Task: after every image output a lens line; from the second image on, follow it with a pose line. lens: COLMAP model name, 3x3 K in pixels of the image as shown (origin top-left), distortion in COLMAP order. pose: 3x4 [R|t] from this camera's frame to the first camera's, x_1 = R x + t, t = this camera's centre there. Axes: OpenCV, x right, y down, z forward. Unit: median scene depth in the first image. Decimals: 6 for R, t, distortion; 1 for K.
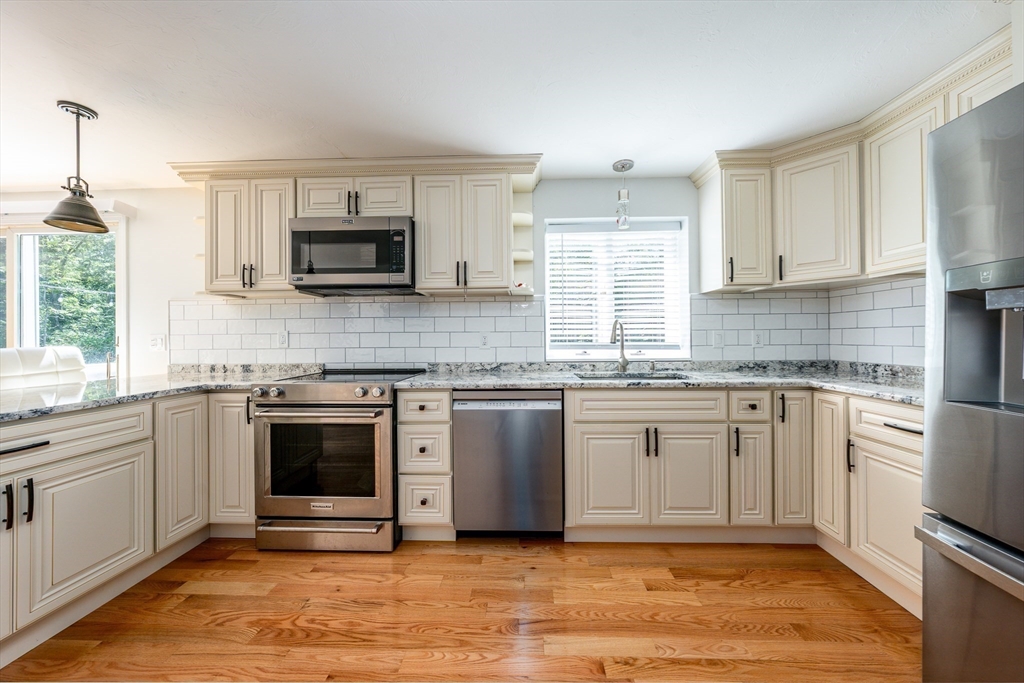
lens RADIAL K [[355.6, 0, 514.9], [0, 355.6, 335.2], [0, 0, 1]] dist [-0.000721, -0.000049]
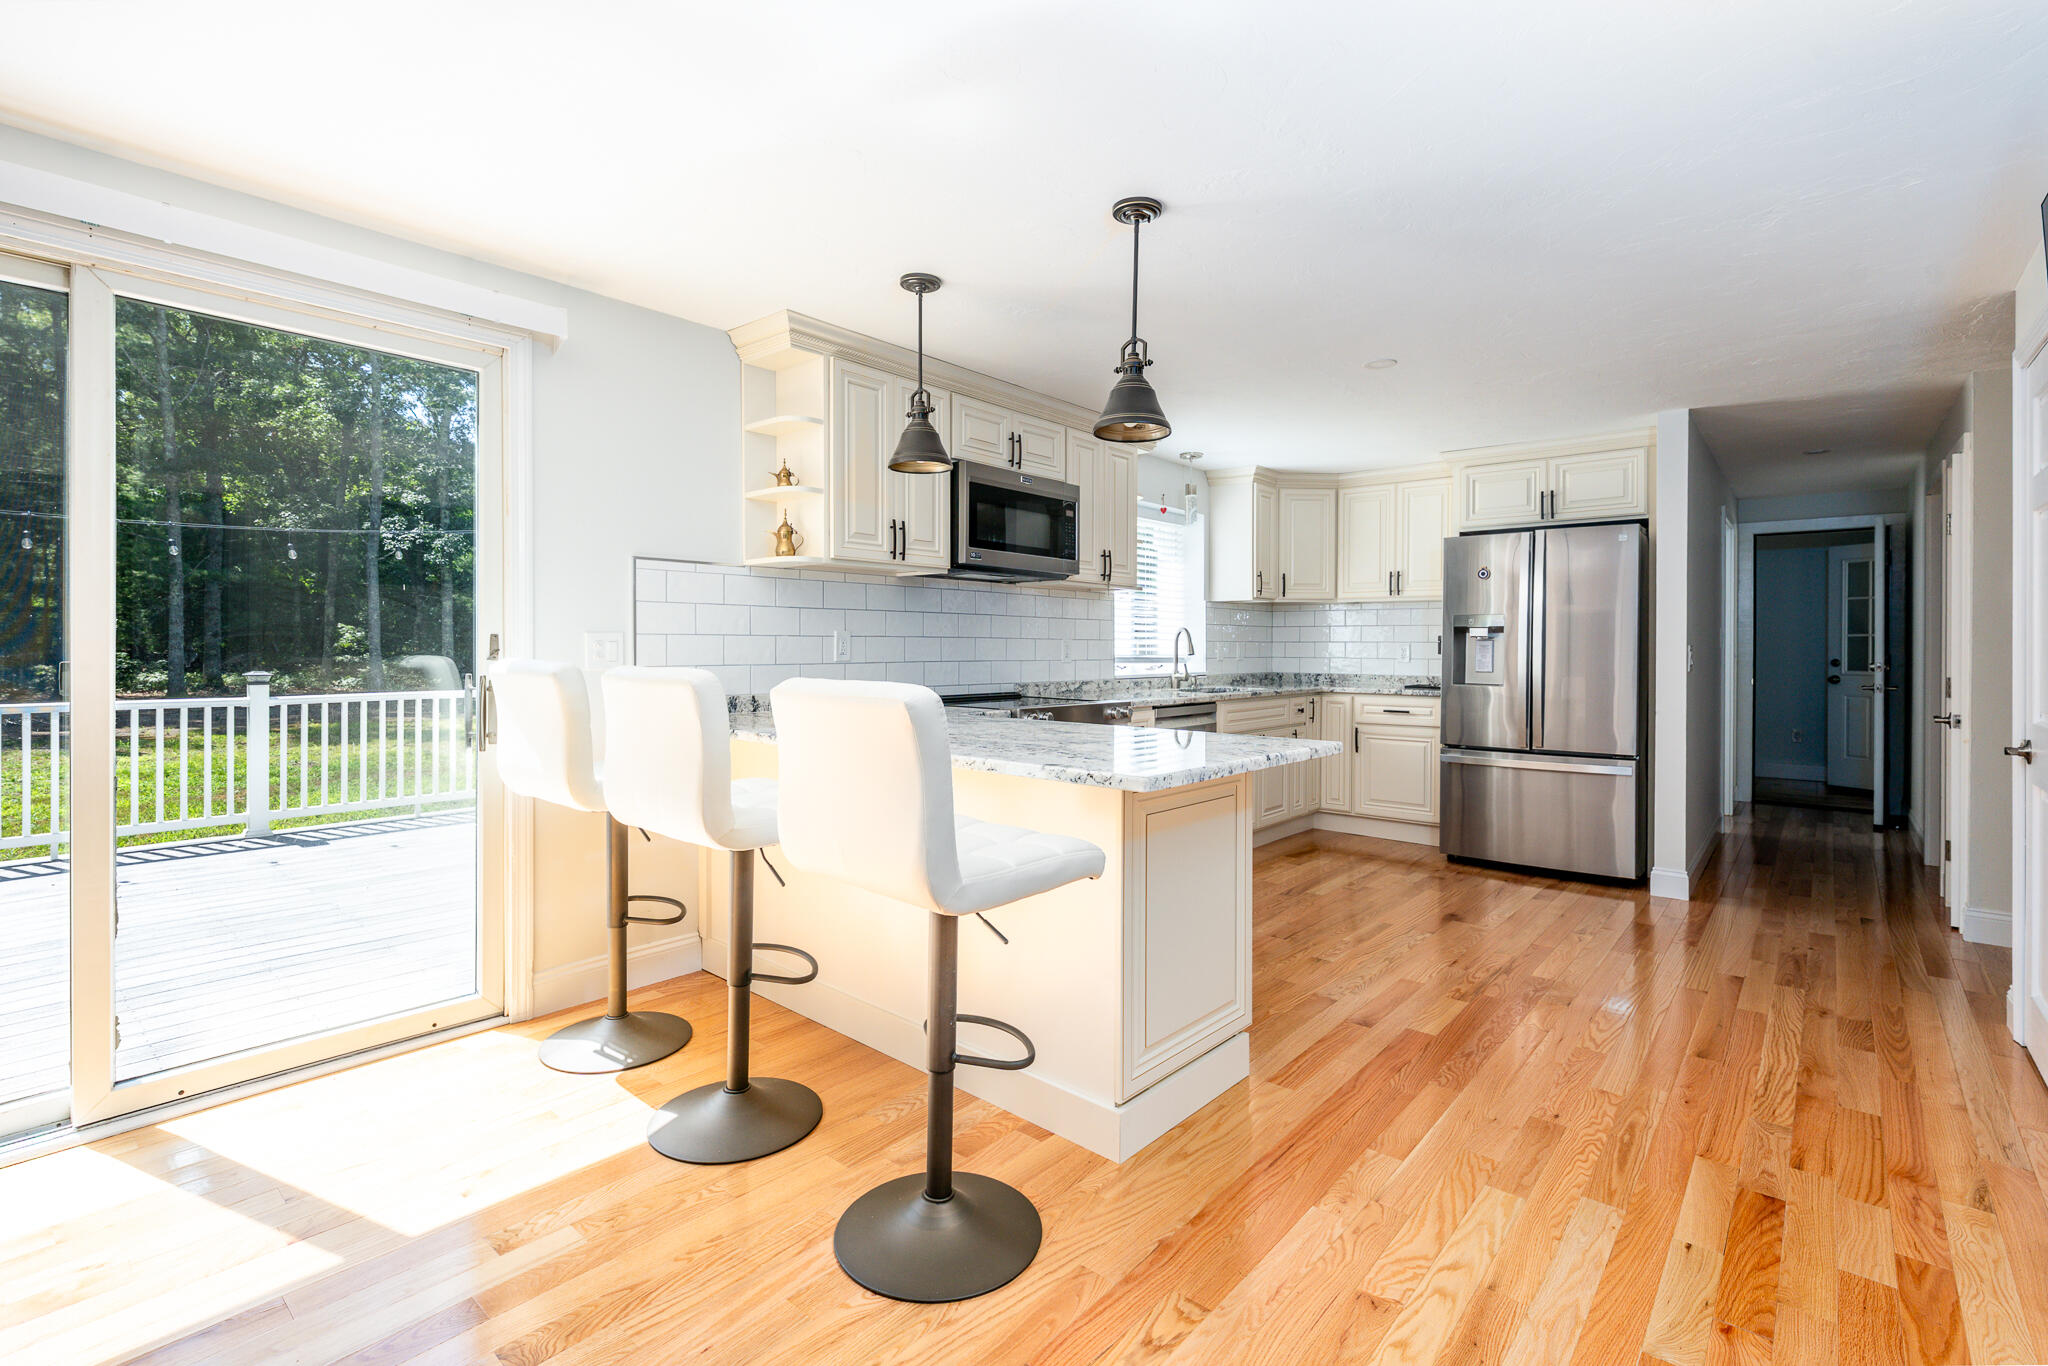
lens RADIAL K [[930.4, 0, 1015.8], [0, 930.4, 652.3], [0, 0, 1]] dist [-0.001166, -0.000123]
pose [[0.630753, 0.005631, 0.775963, -2.290205], [-0.014489, 0.999885, 0.004522, 0.013668], [-0.775848, -0.014096, 0.630762, -0.172210]]
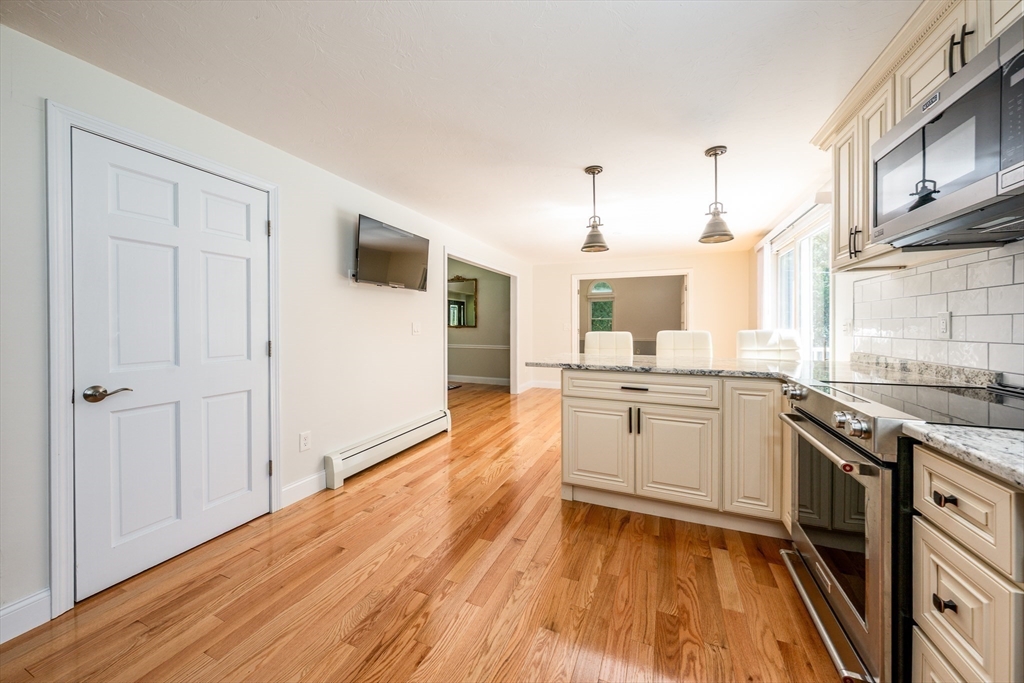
lens RADIAL K [[368.4, 0, 513.8], [0, 368.4, 327.5], [0, 0, 1]] dist [-0.001026, -0.000093]
pose [[-0.349540, 0.015000, -0.936801, 0.313751], [0.011528, 0.999865, 0.011709, -0.001755], [0.936850, -0.006706, -0.349666, 0.732442]]
